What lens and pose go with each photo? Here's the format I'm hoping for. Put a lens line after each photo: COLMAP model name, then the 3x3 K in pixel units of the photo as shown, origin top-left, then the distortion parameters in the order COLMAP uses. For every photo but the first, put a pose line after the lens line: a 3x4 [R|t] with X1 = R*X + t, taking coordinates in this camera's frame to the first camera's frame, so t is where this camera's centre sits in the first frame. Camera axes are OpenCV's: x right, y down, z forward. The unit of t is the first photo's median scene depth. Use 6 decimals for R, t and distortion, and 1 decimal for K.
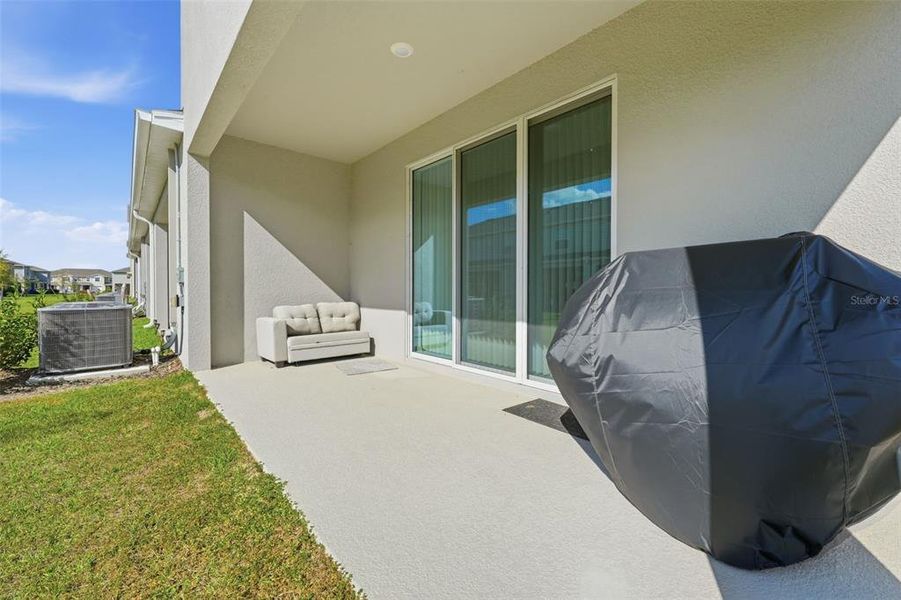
lens RADIAL K [[365.1, 0, 446.3], [0, 365.1, 293.7], [0, 0, 1]] dist [-0.000515, -0.000284]
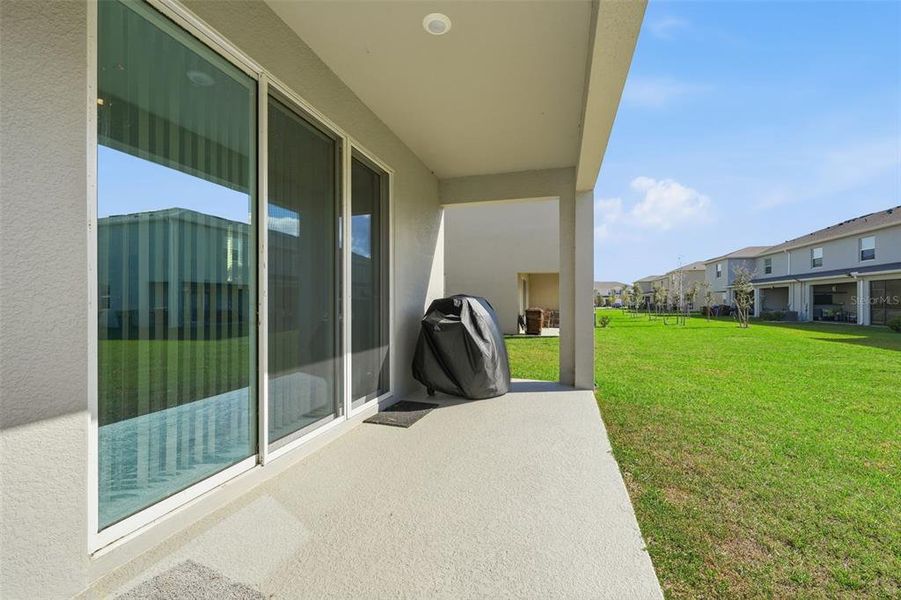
lens RADIAL K [[359.8, 0, 450.5], [0, 359.8, 300.0], [0, 0, 1]] dist [0.000212, -0.000028]
pose [[-0.533087, -0.000389, 0.846061, -0.730003], [0.007454, 0.999959, 0.005157, -0.064317], [-0.846028, 0.009055, -0.533062, 1.271368]]
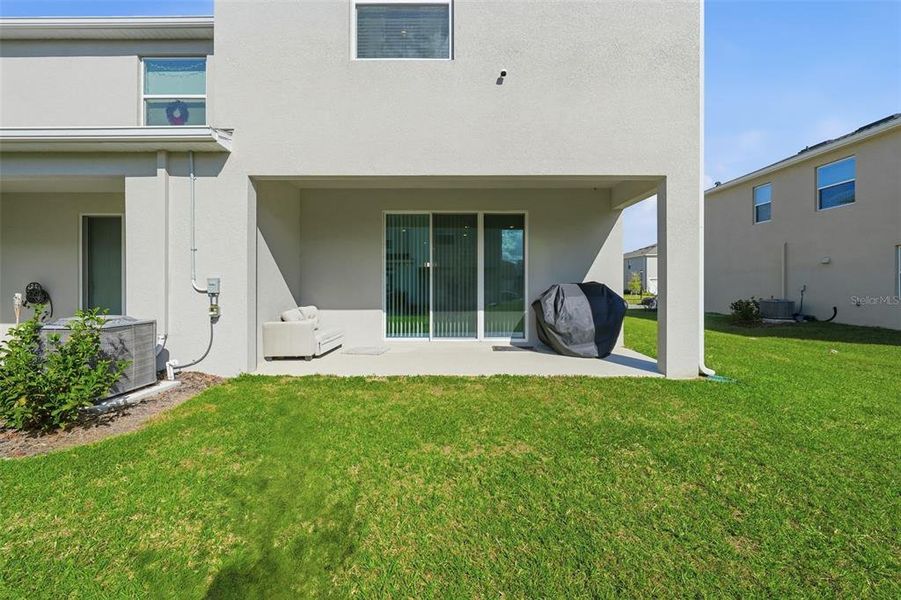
lens RADIAL K [[365.1, 0, 446.3], [0, 365.1, 293.7], [0, 0, 1]] dist [-0.000515, -0.000284]
pose [[0.658656, -0.009802, 0.752380, -1.461102], [0.014593, 0.999893, 0.000252, -0.017488], [-0.752303, 0.010813, 0.658729, -0.203546]]
